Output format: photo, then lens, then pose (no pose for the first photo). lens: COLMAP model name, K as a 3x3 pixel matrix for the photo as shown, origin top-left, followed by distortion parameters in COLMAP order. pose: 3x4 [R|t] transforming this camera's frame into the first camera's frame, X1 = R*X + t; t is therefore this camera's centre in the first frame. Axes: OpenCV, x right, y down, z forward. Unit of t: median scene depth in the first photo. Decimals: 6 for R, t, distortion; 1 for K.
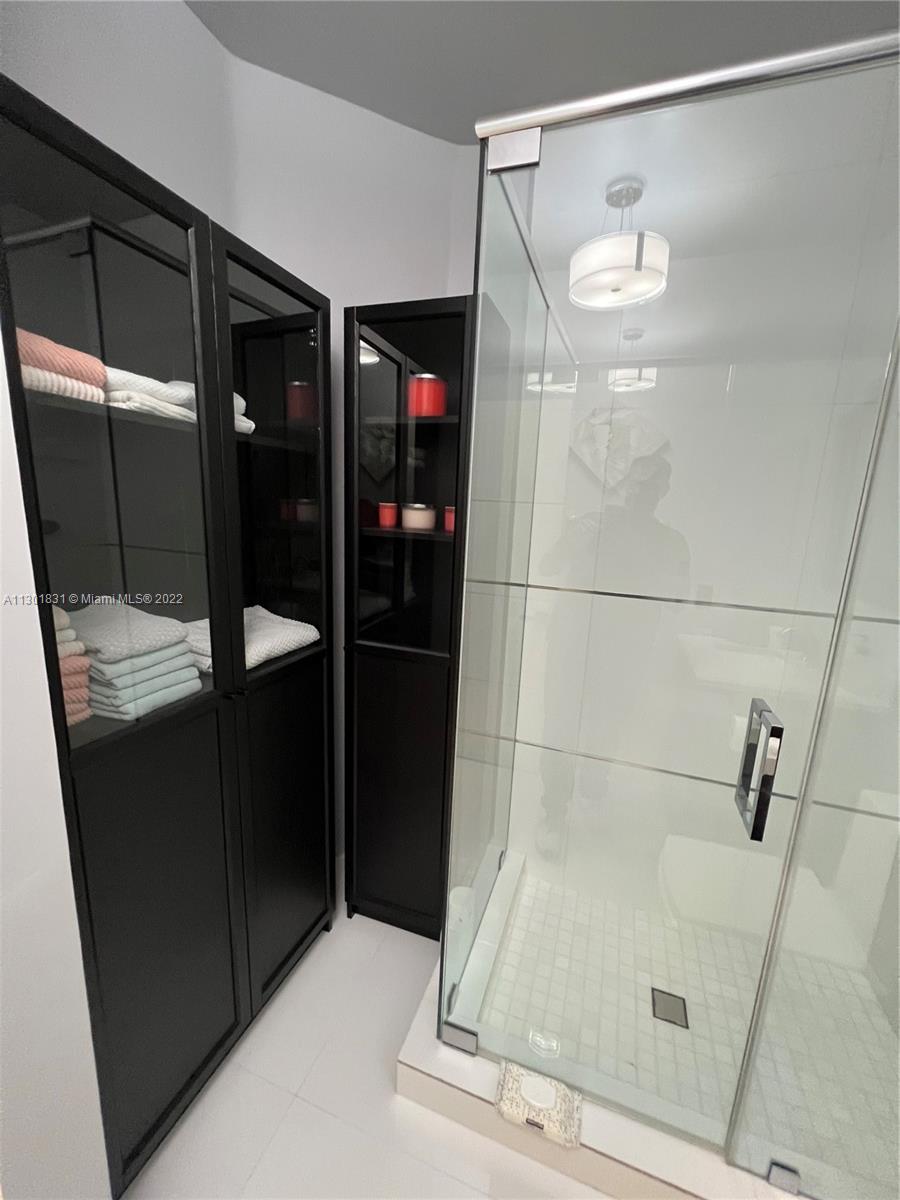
lens RADIAL K [[485.1, 0, 453.6], [0, 485.1, 600.2], [0, 0, 1]] dist [-0.000825, 0.000055]
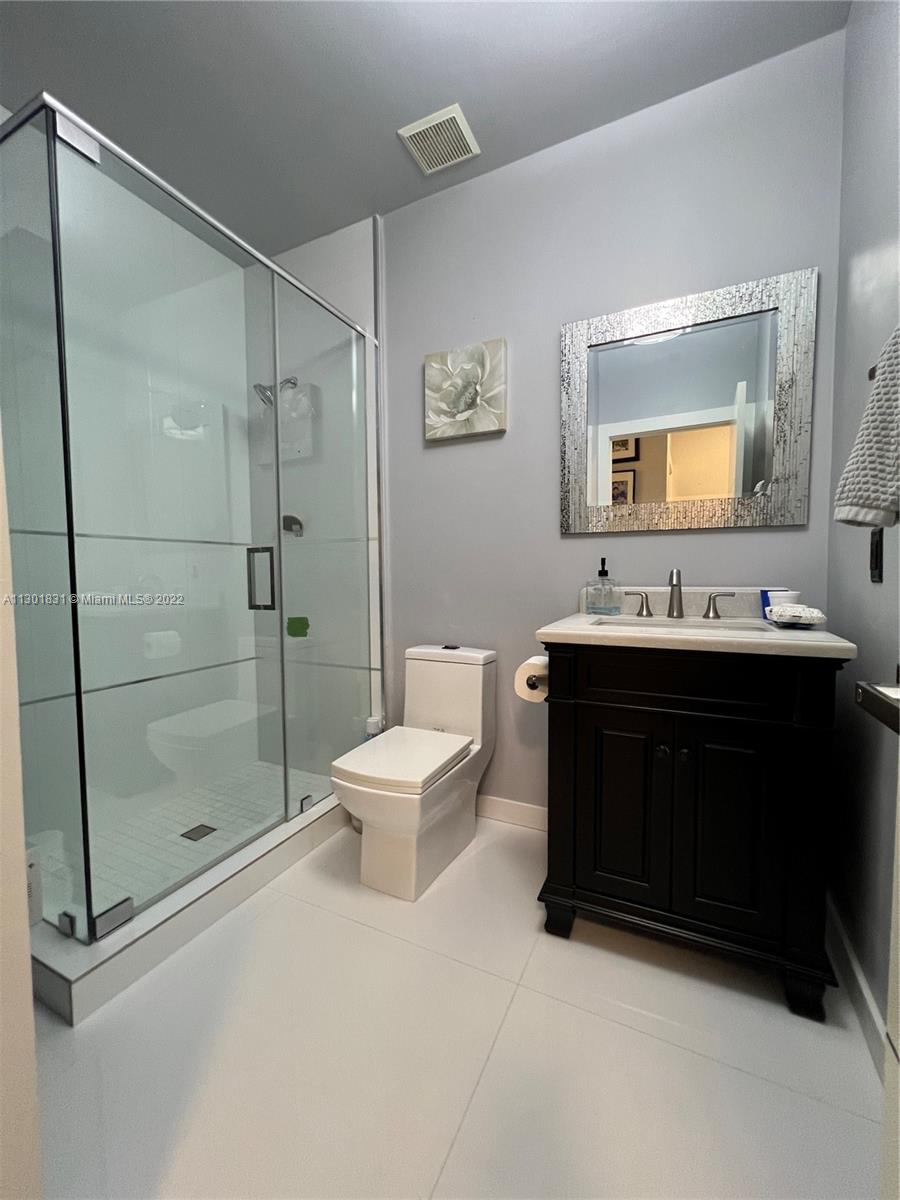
lens RADIAL K [[485.1, 0, 452.2], [0, 485.1, 600.6], [0, 0, 1]] dist [-0.000825, 0.000055]
pose [[0.124336, -0.095233, 0.987659, -1.082920], [0.202967, 0.976777, 0.068632, 0.407633], [-0.971259, 0.191929, 0.140778, 0.032637]]
